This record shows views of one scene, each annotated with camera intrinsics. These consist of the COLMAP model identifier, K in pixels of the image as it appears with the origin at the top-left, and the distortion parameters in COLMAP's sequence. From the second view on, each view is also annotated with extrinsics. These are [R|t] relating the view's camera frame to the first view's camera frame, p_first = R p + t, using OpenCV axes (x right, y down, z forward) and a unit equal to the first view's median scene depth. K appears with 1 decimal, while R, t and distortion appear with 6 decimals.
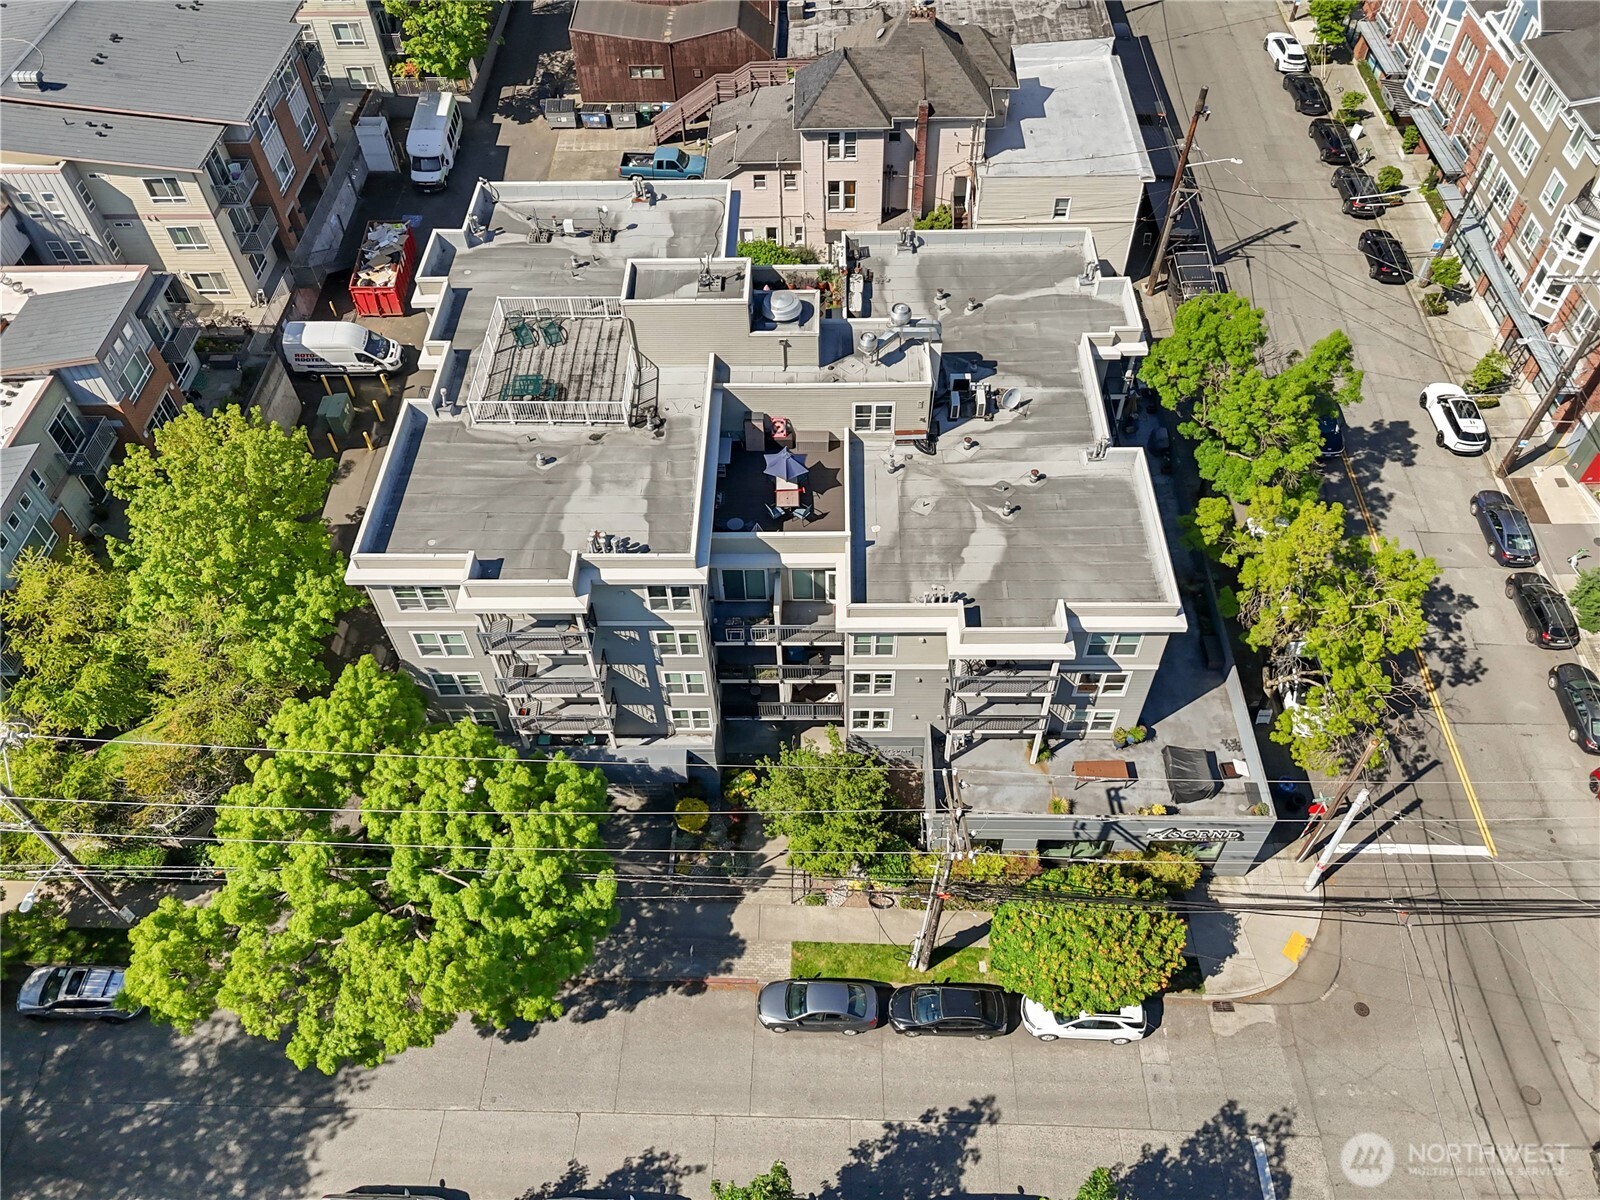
lens RADIAL K [[1179.5, 0, 811.1], [0, 1179.5, 591.0], [0, 0, 1]] dist [0.067637, -0.052742]
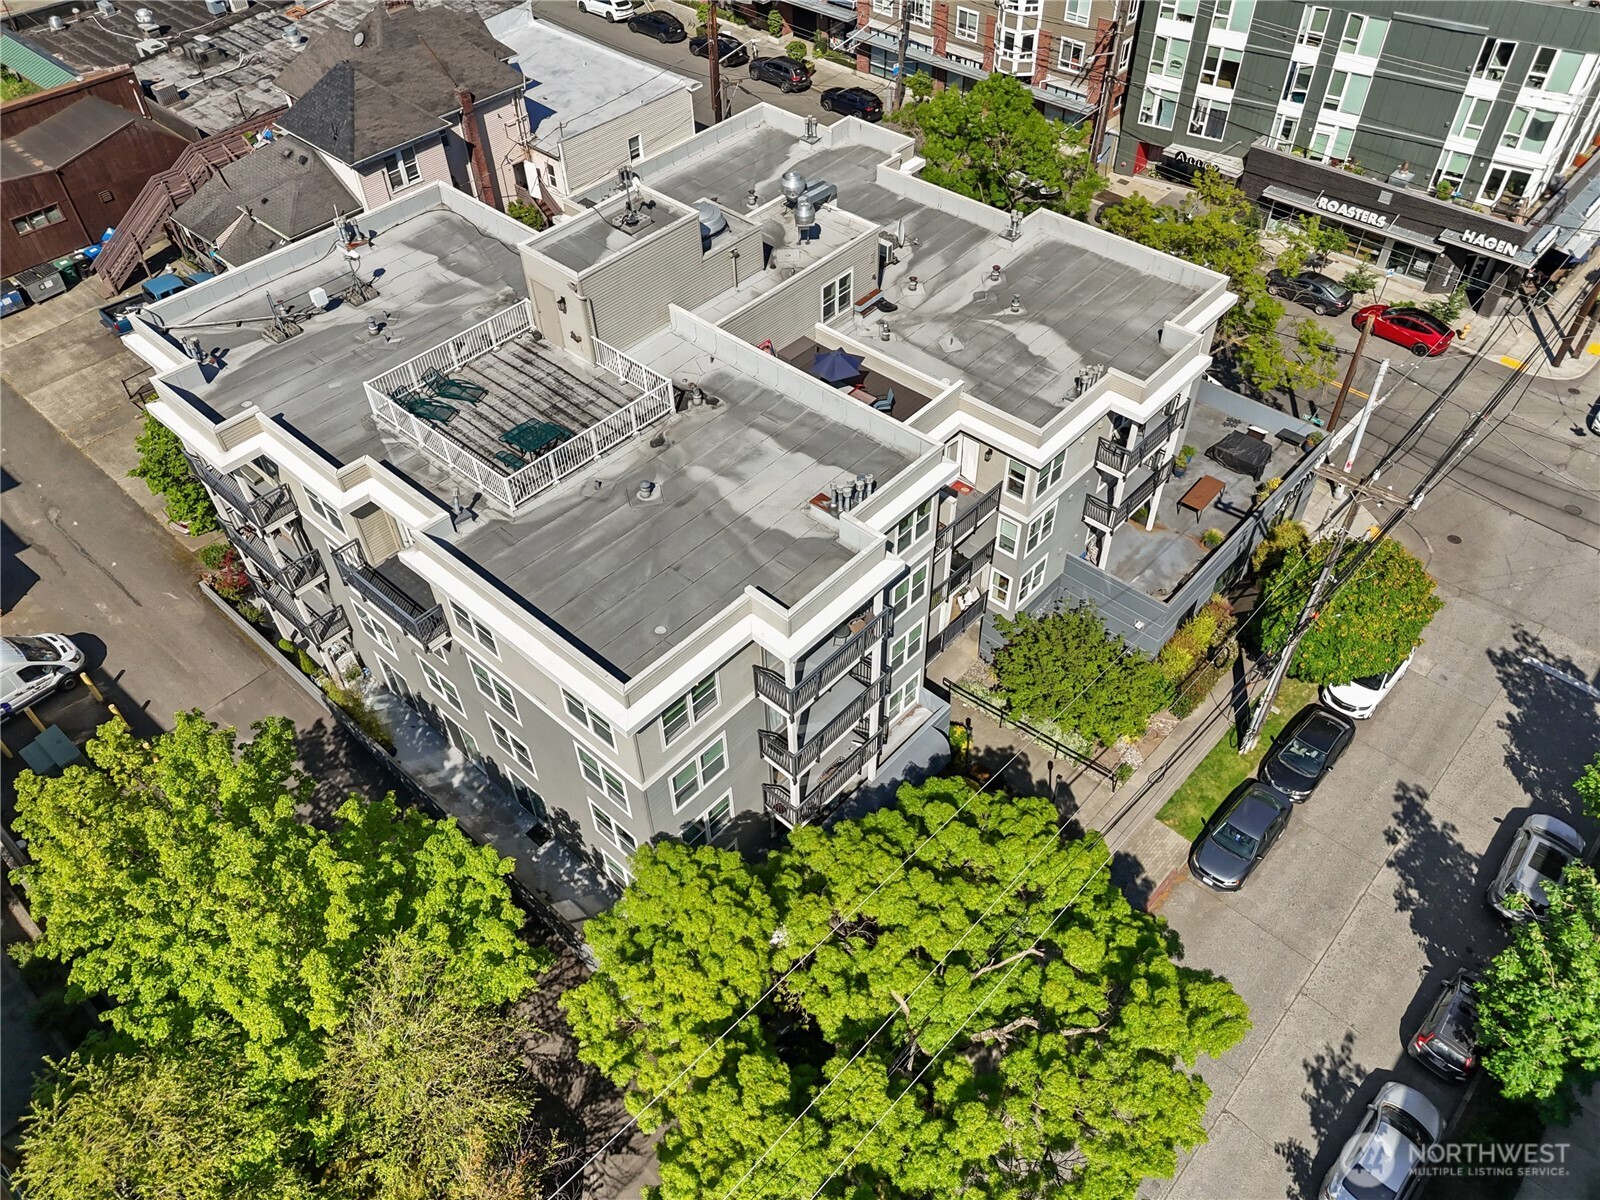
lens RADIAL K [[1179.5, 0, 804.0], [0, 1179.5, 591.1], [0, 0, 1]] dist [0.067637, -0.052742]
pose [[0.664872, -0.531447, 0.524890, -0.496328], [0.580588, 0.809802, 0.084495, -0.054972], [-0.469962, 0.248566, 0.846966, 0.302676]]
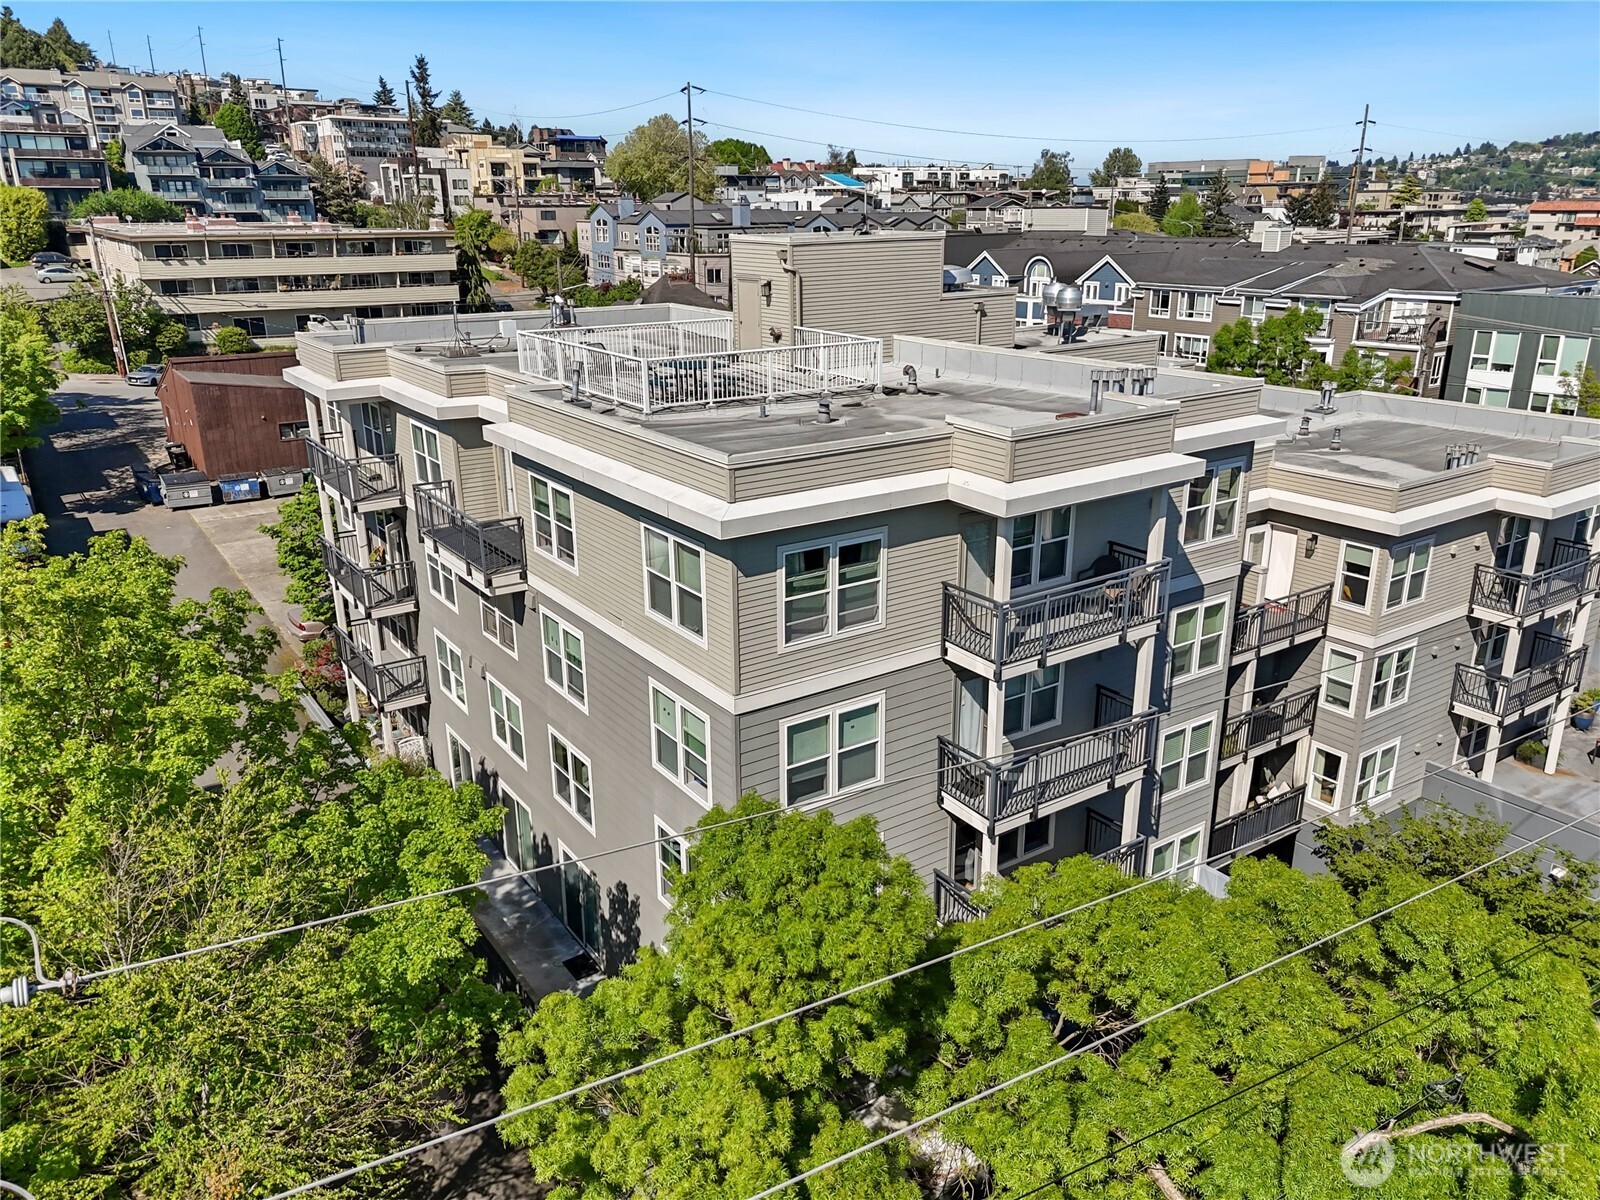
lens RADIAL K [[1179.5, 0, 809.6], [0, 1179.5, 585.3], [0, 0, 1]] dist [0.067637, -0.052742]
pose [[0.815014, -0.166610, 0.554971, -0.463733], [0.440209, 0.800834, -0.406057, 0.140082], [-0.376786, 0.575245, 0.726034, 0.568268]]
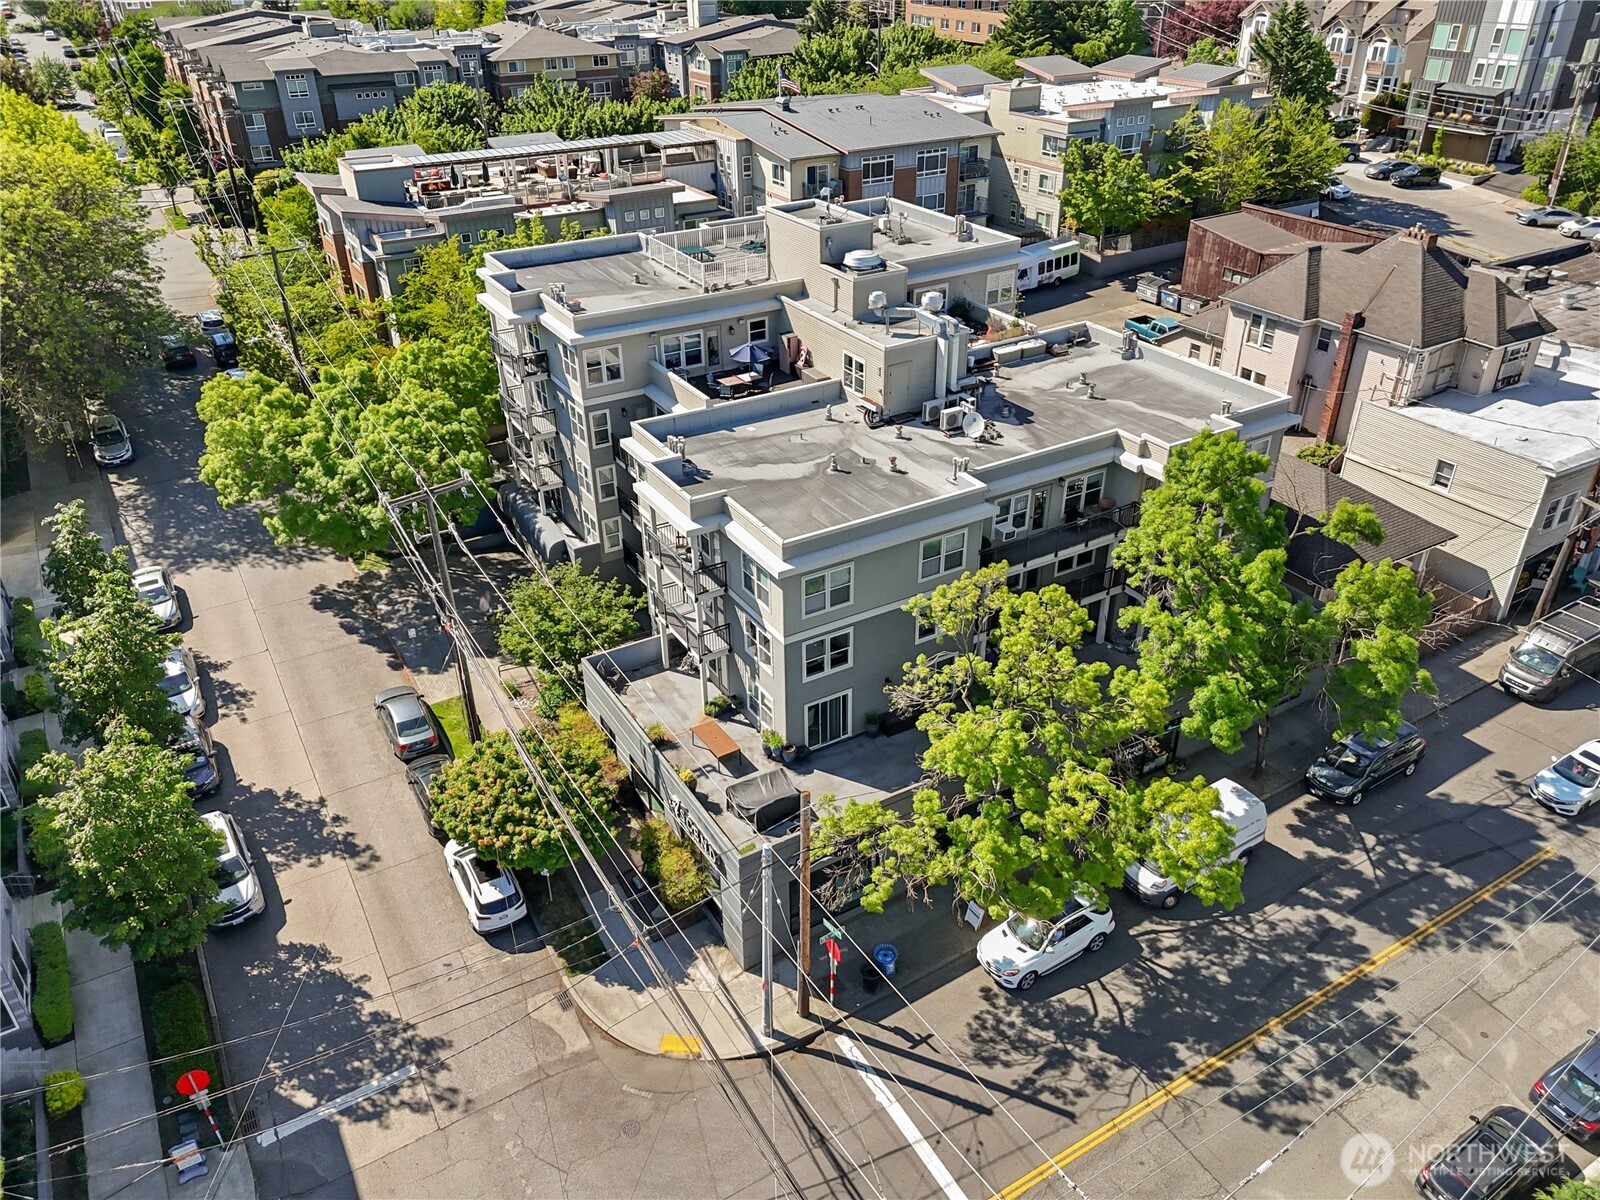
lens RADIAL K [[1179.5, 0, 808.9], [0, 1179.5, 598.1], [0, 0, 1]] dist [0.067637, -0.052742]
pose [[0.521087, 0.444761, -0.728461, 0.794929], [-0.656233, 0.754508, -0.008756, 0.030727], [0.545735, 0.482603, 0.685031, 0.347869]]
